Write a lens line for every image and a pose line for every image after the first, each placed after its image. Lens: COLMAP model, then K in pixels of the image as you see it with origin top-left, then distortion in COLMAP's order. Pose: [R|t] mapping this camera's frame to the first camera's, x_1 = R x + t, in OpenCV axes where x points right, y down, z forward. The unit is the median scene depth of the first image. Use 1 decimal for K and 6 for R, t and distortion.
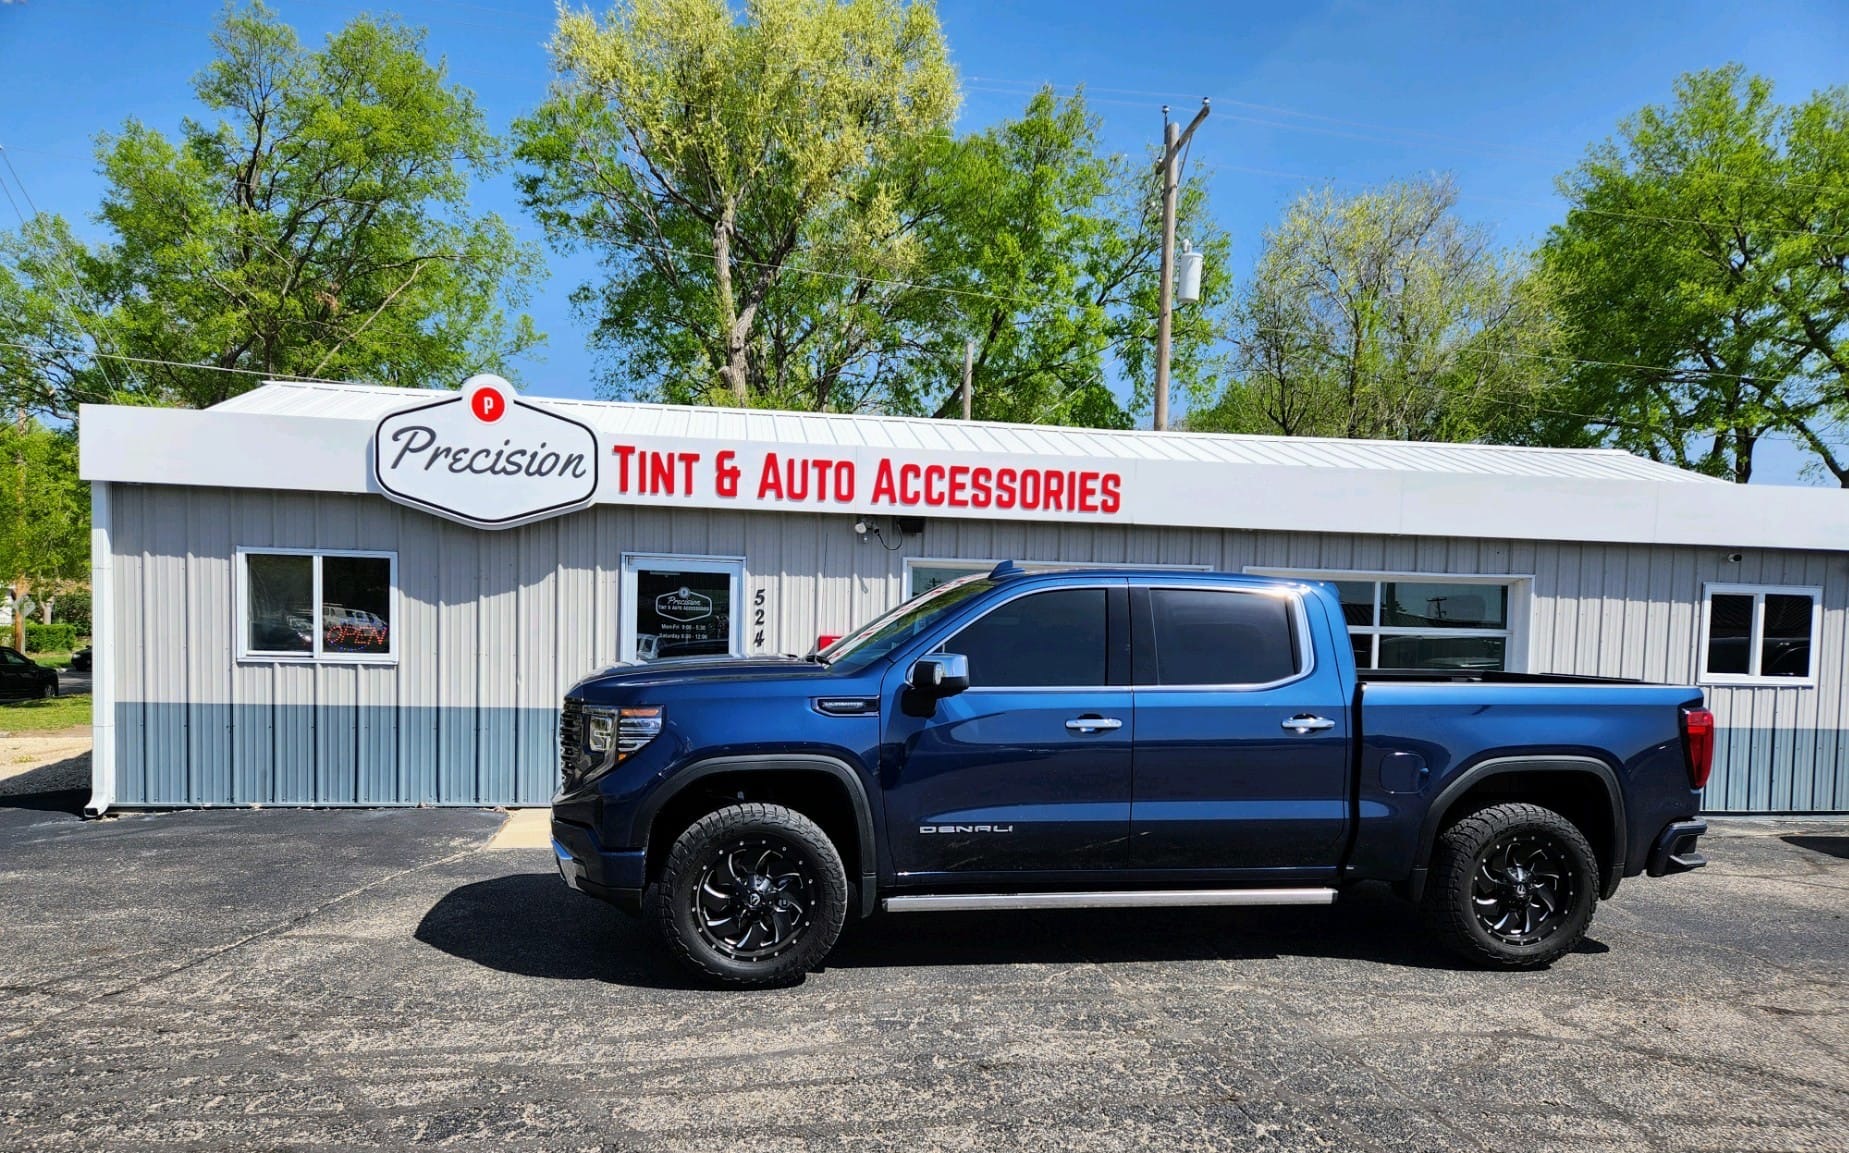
lens RADIAL K [[1149.4, 0, 943.5], [0, 1149.4, 711.7], [0, 0, 1]] dist [0.064616, -0.052364]
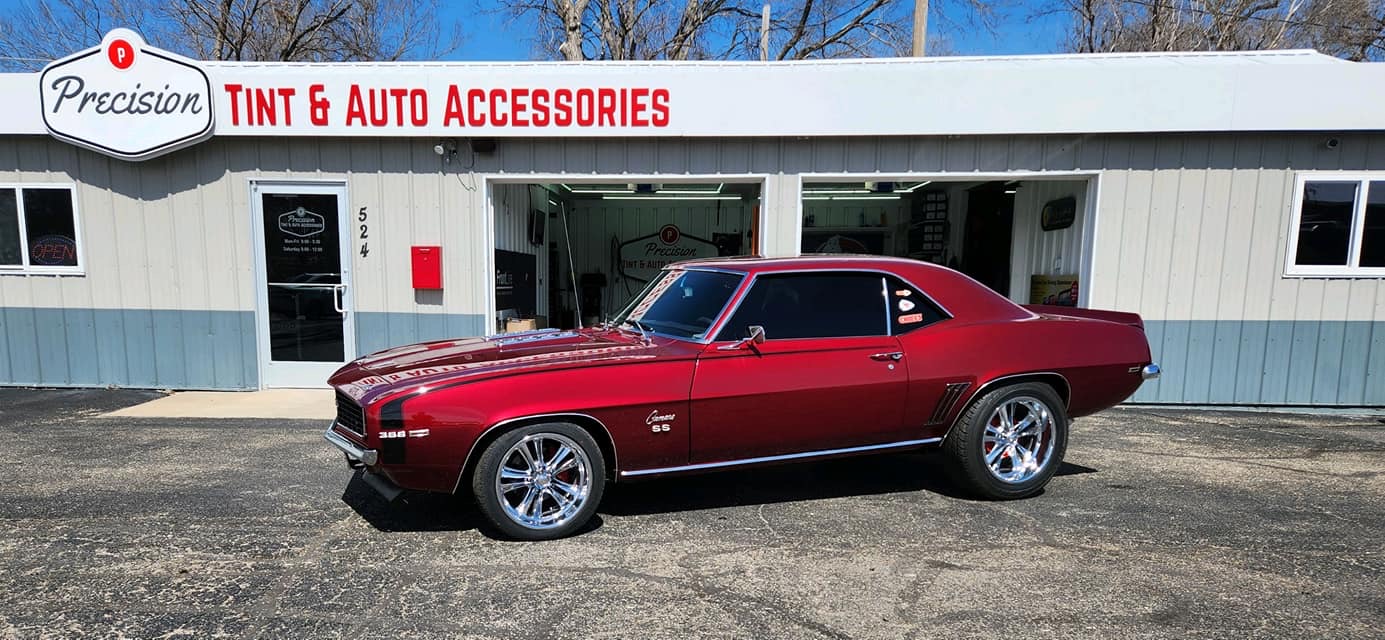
lens RADIAL K [[939.9, 0, 622.6], [0, 939.9, 442.7], [0, 0, 1]] dist [0.072552, -0.056882]
pose [[0.979462, 0.015947, -0.200996, 0.309158], [0.005254, 0.994510, 0.104507, 0.034078], [0.201559, -0.103417, 0.974001, 0.088265]]
